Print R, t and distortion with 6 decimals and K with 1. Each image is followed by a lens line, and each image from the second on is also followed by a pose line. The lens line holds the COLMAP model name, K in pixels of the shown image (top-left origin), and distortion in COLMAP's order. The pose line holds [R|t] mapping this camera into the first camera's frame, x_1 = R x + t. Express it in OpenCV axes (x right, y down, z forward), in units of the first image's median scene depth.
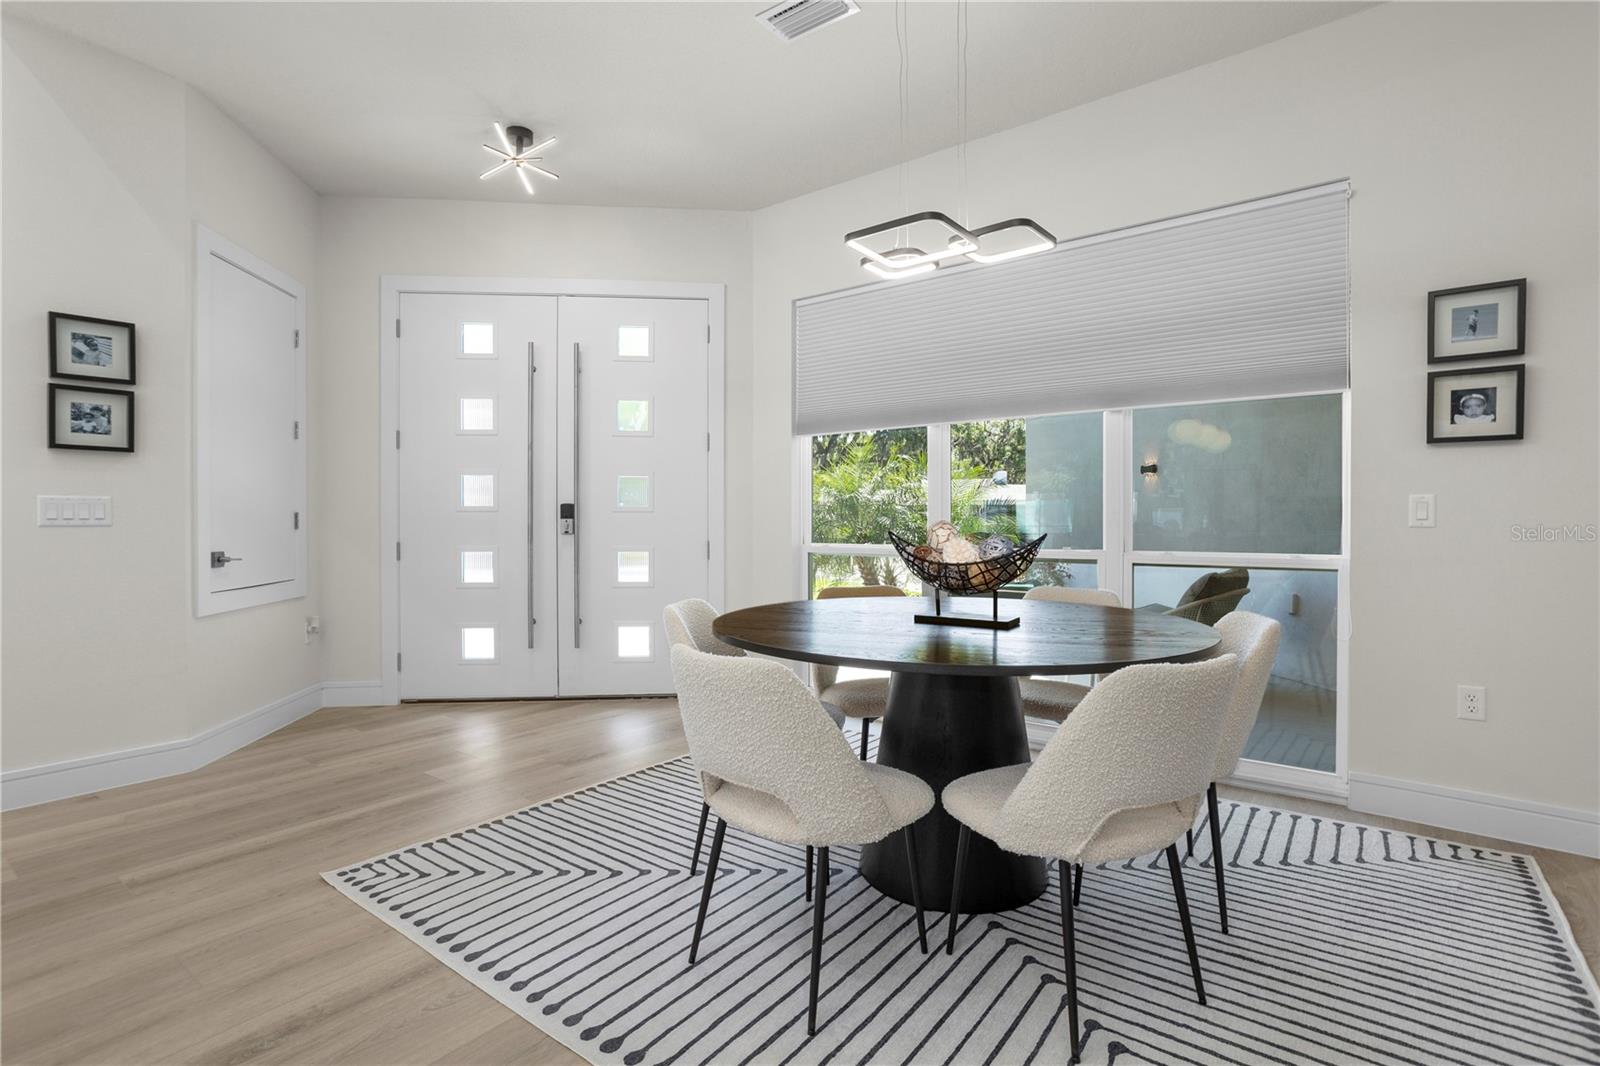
lens RADIAL K [[769.5, 0, 805.1], [0, 769.5, 518.4], [0, 0, 1]] dist [-0.046110, 0.023215]
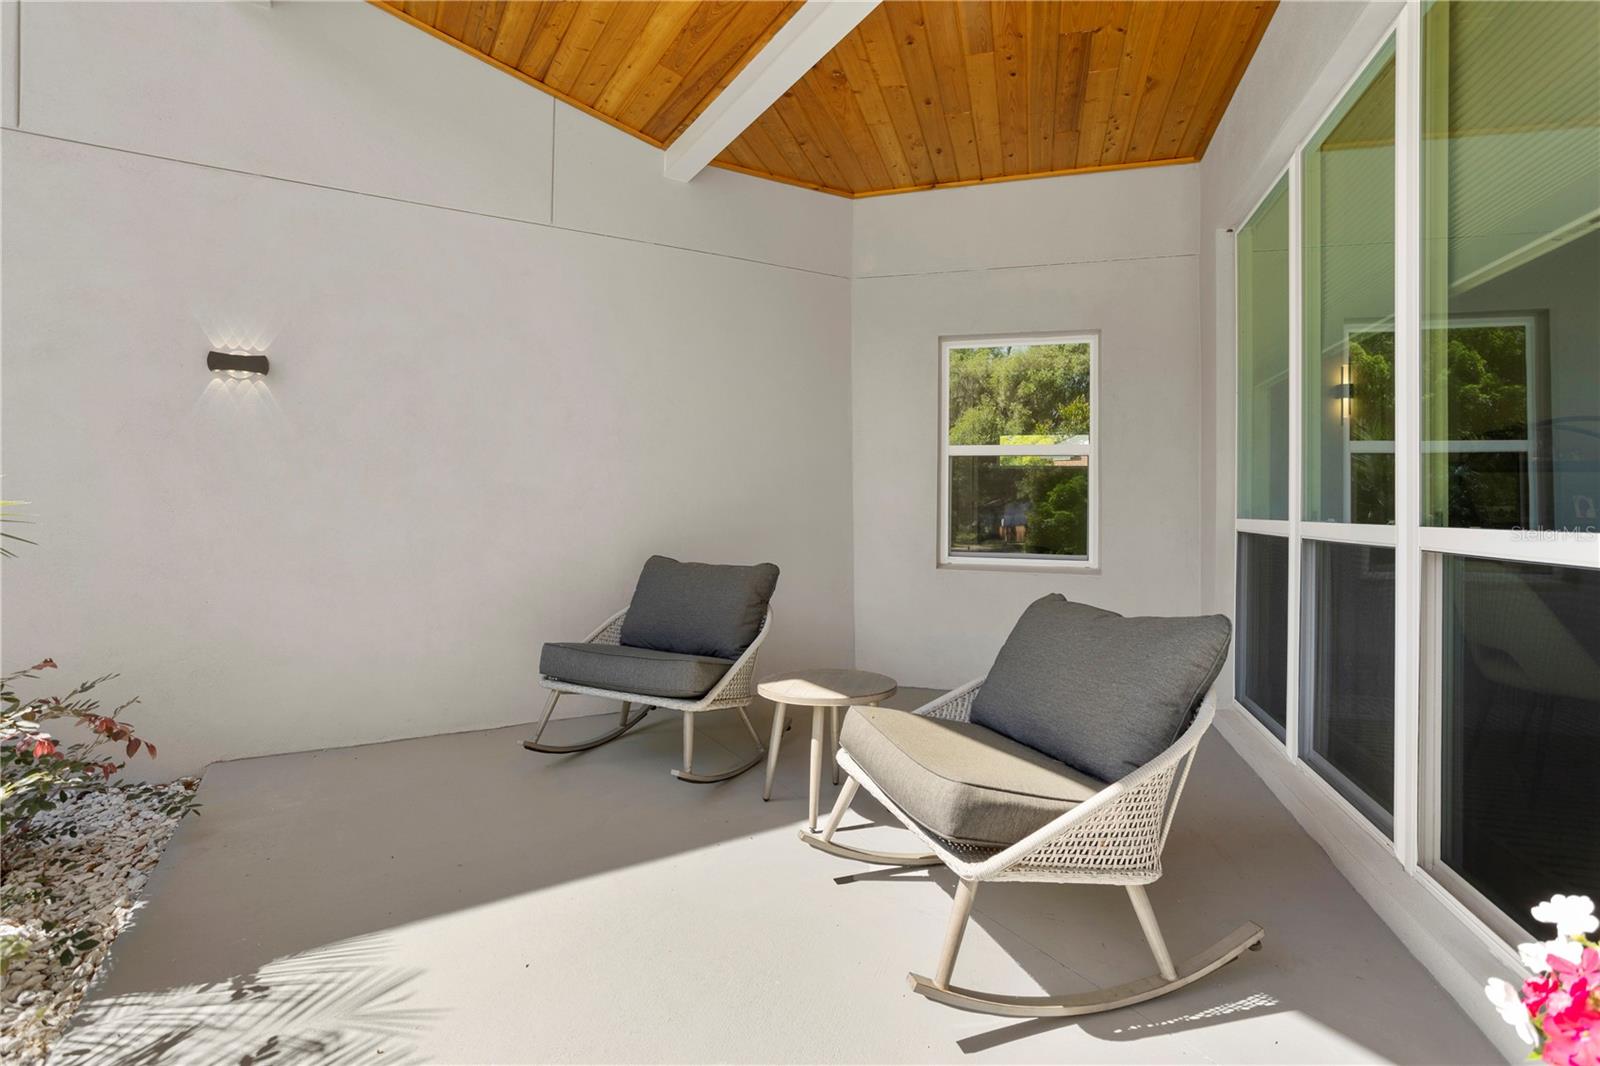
lens RADIAL K [[784.7, 0, 818.9], [0, 784.7, 501.2], [0, 0, 1]] dist [-0.049844, 0.025697]
pose [[-0.381977, -0.002856, 0.924168, -0.118573], [-0.004080, 0.999991, 0.001404, 0.018704], [-0.924163, -0.003234, -0.381985, 2.585035]]
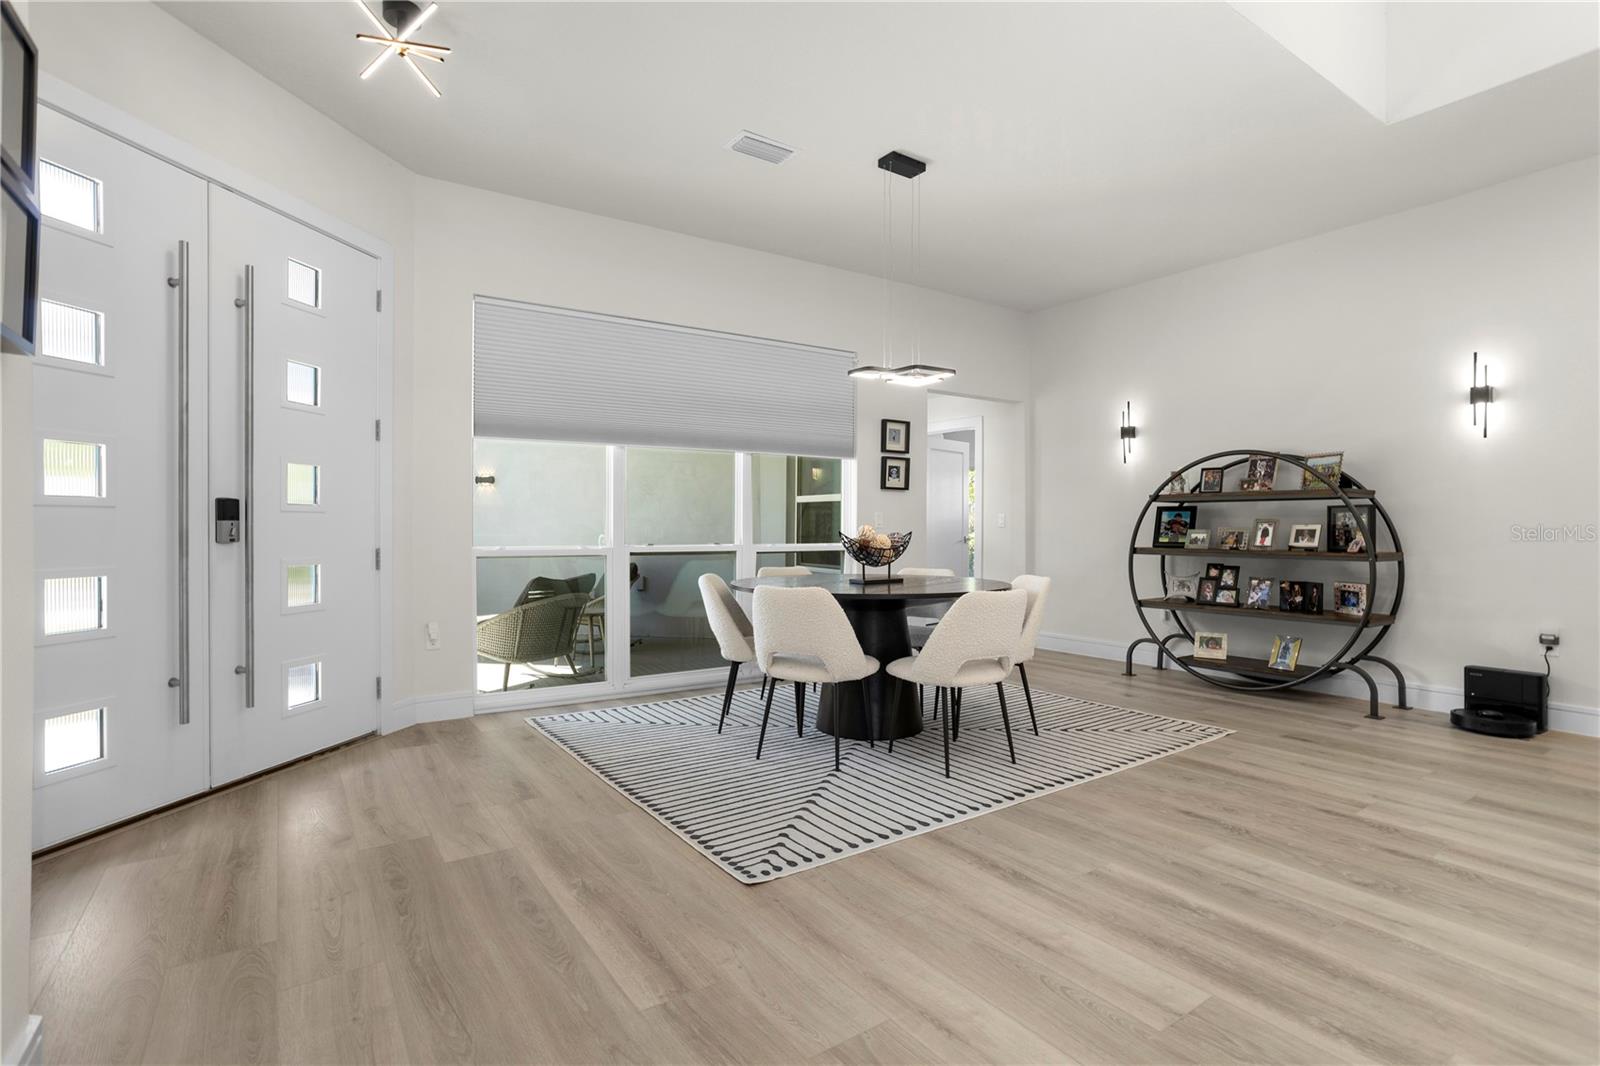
lens RADIAL K [[769.5, 0, 805.1], [0, 769.5, 518.4], [0, 0, 1]] dist [-0.046110, 0.023215]
pose [[0.311284, 0.010289, 0.950261, -1.430182], [-0.003293, 0.999947, -0.009748, 0.006682], [-0.950311, -0.000094, 0.311301, 0.569790]]
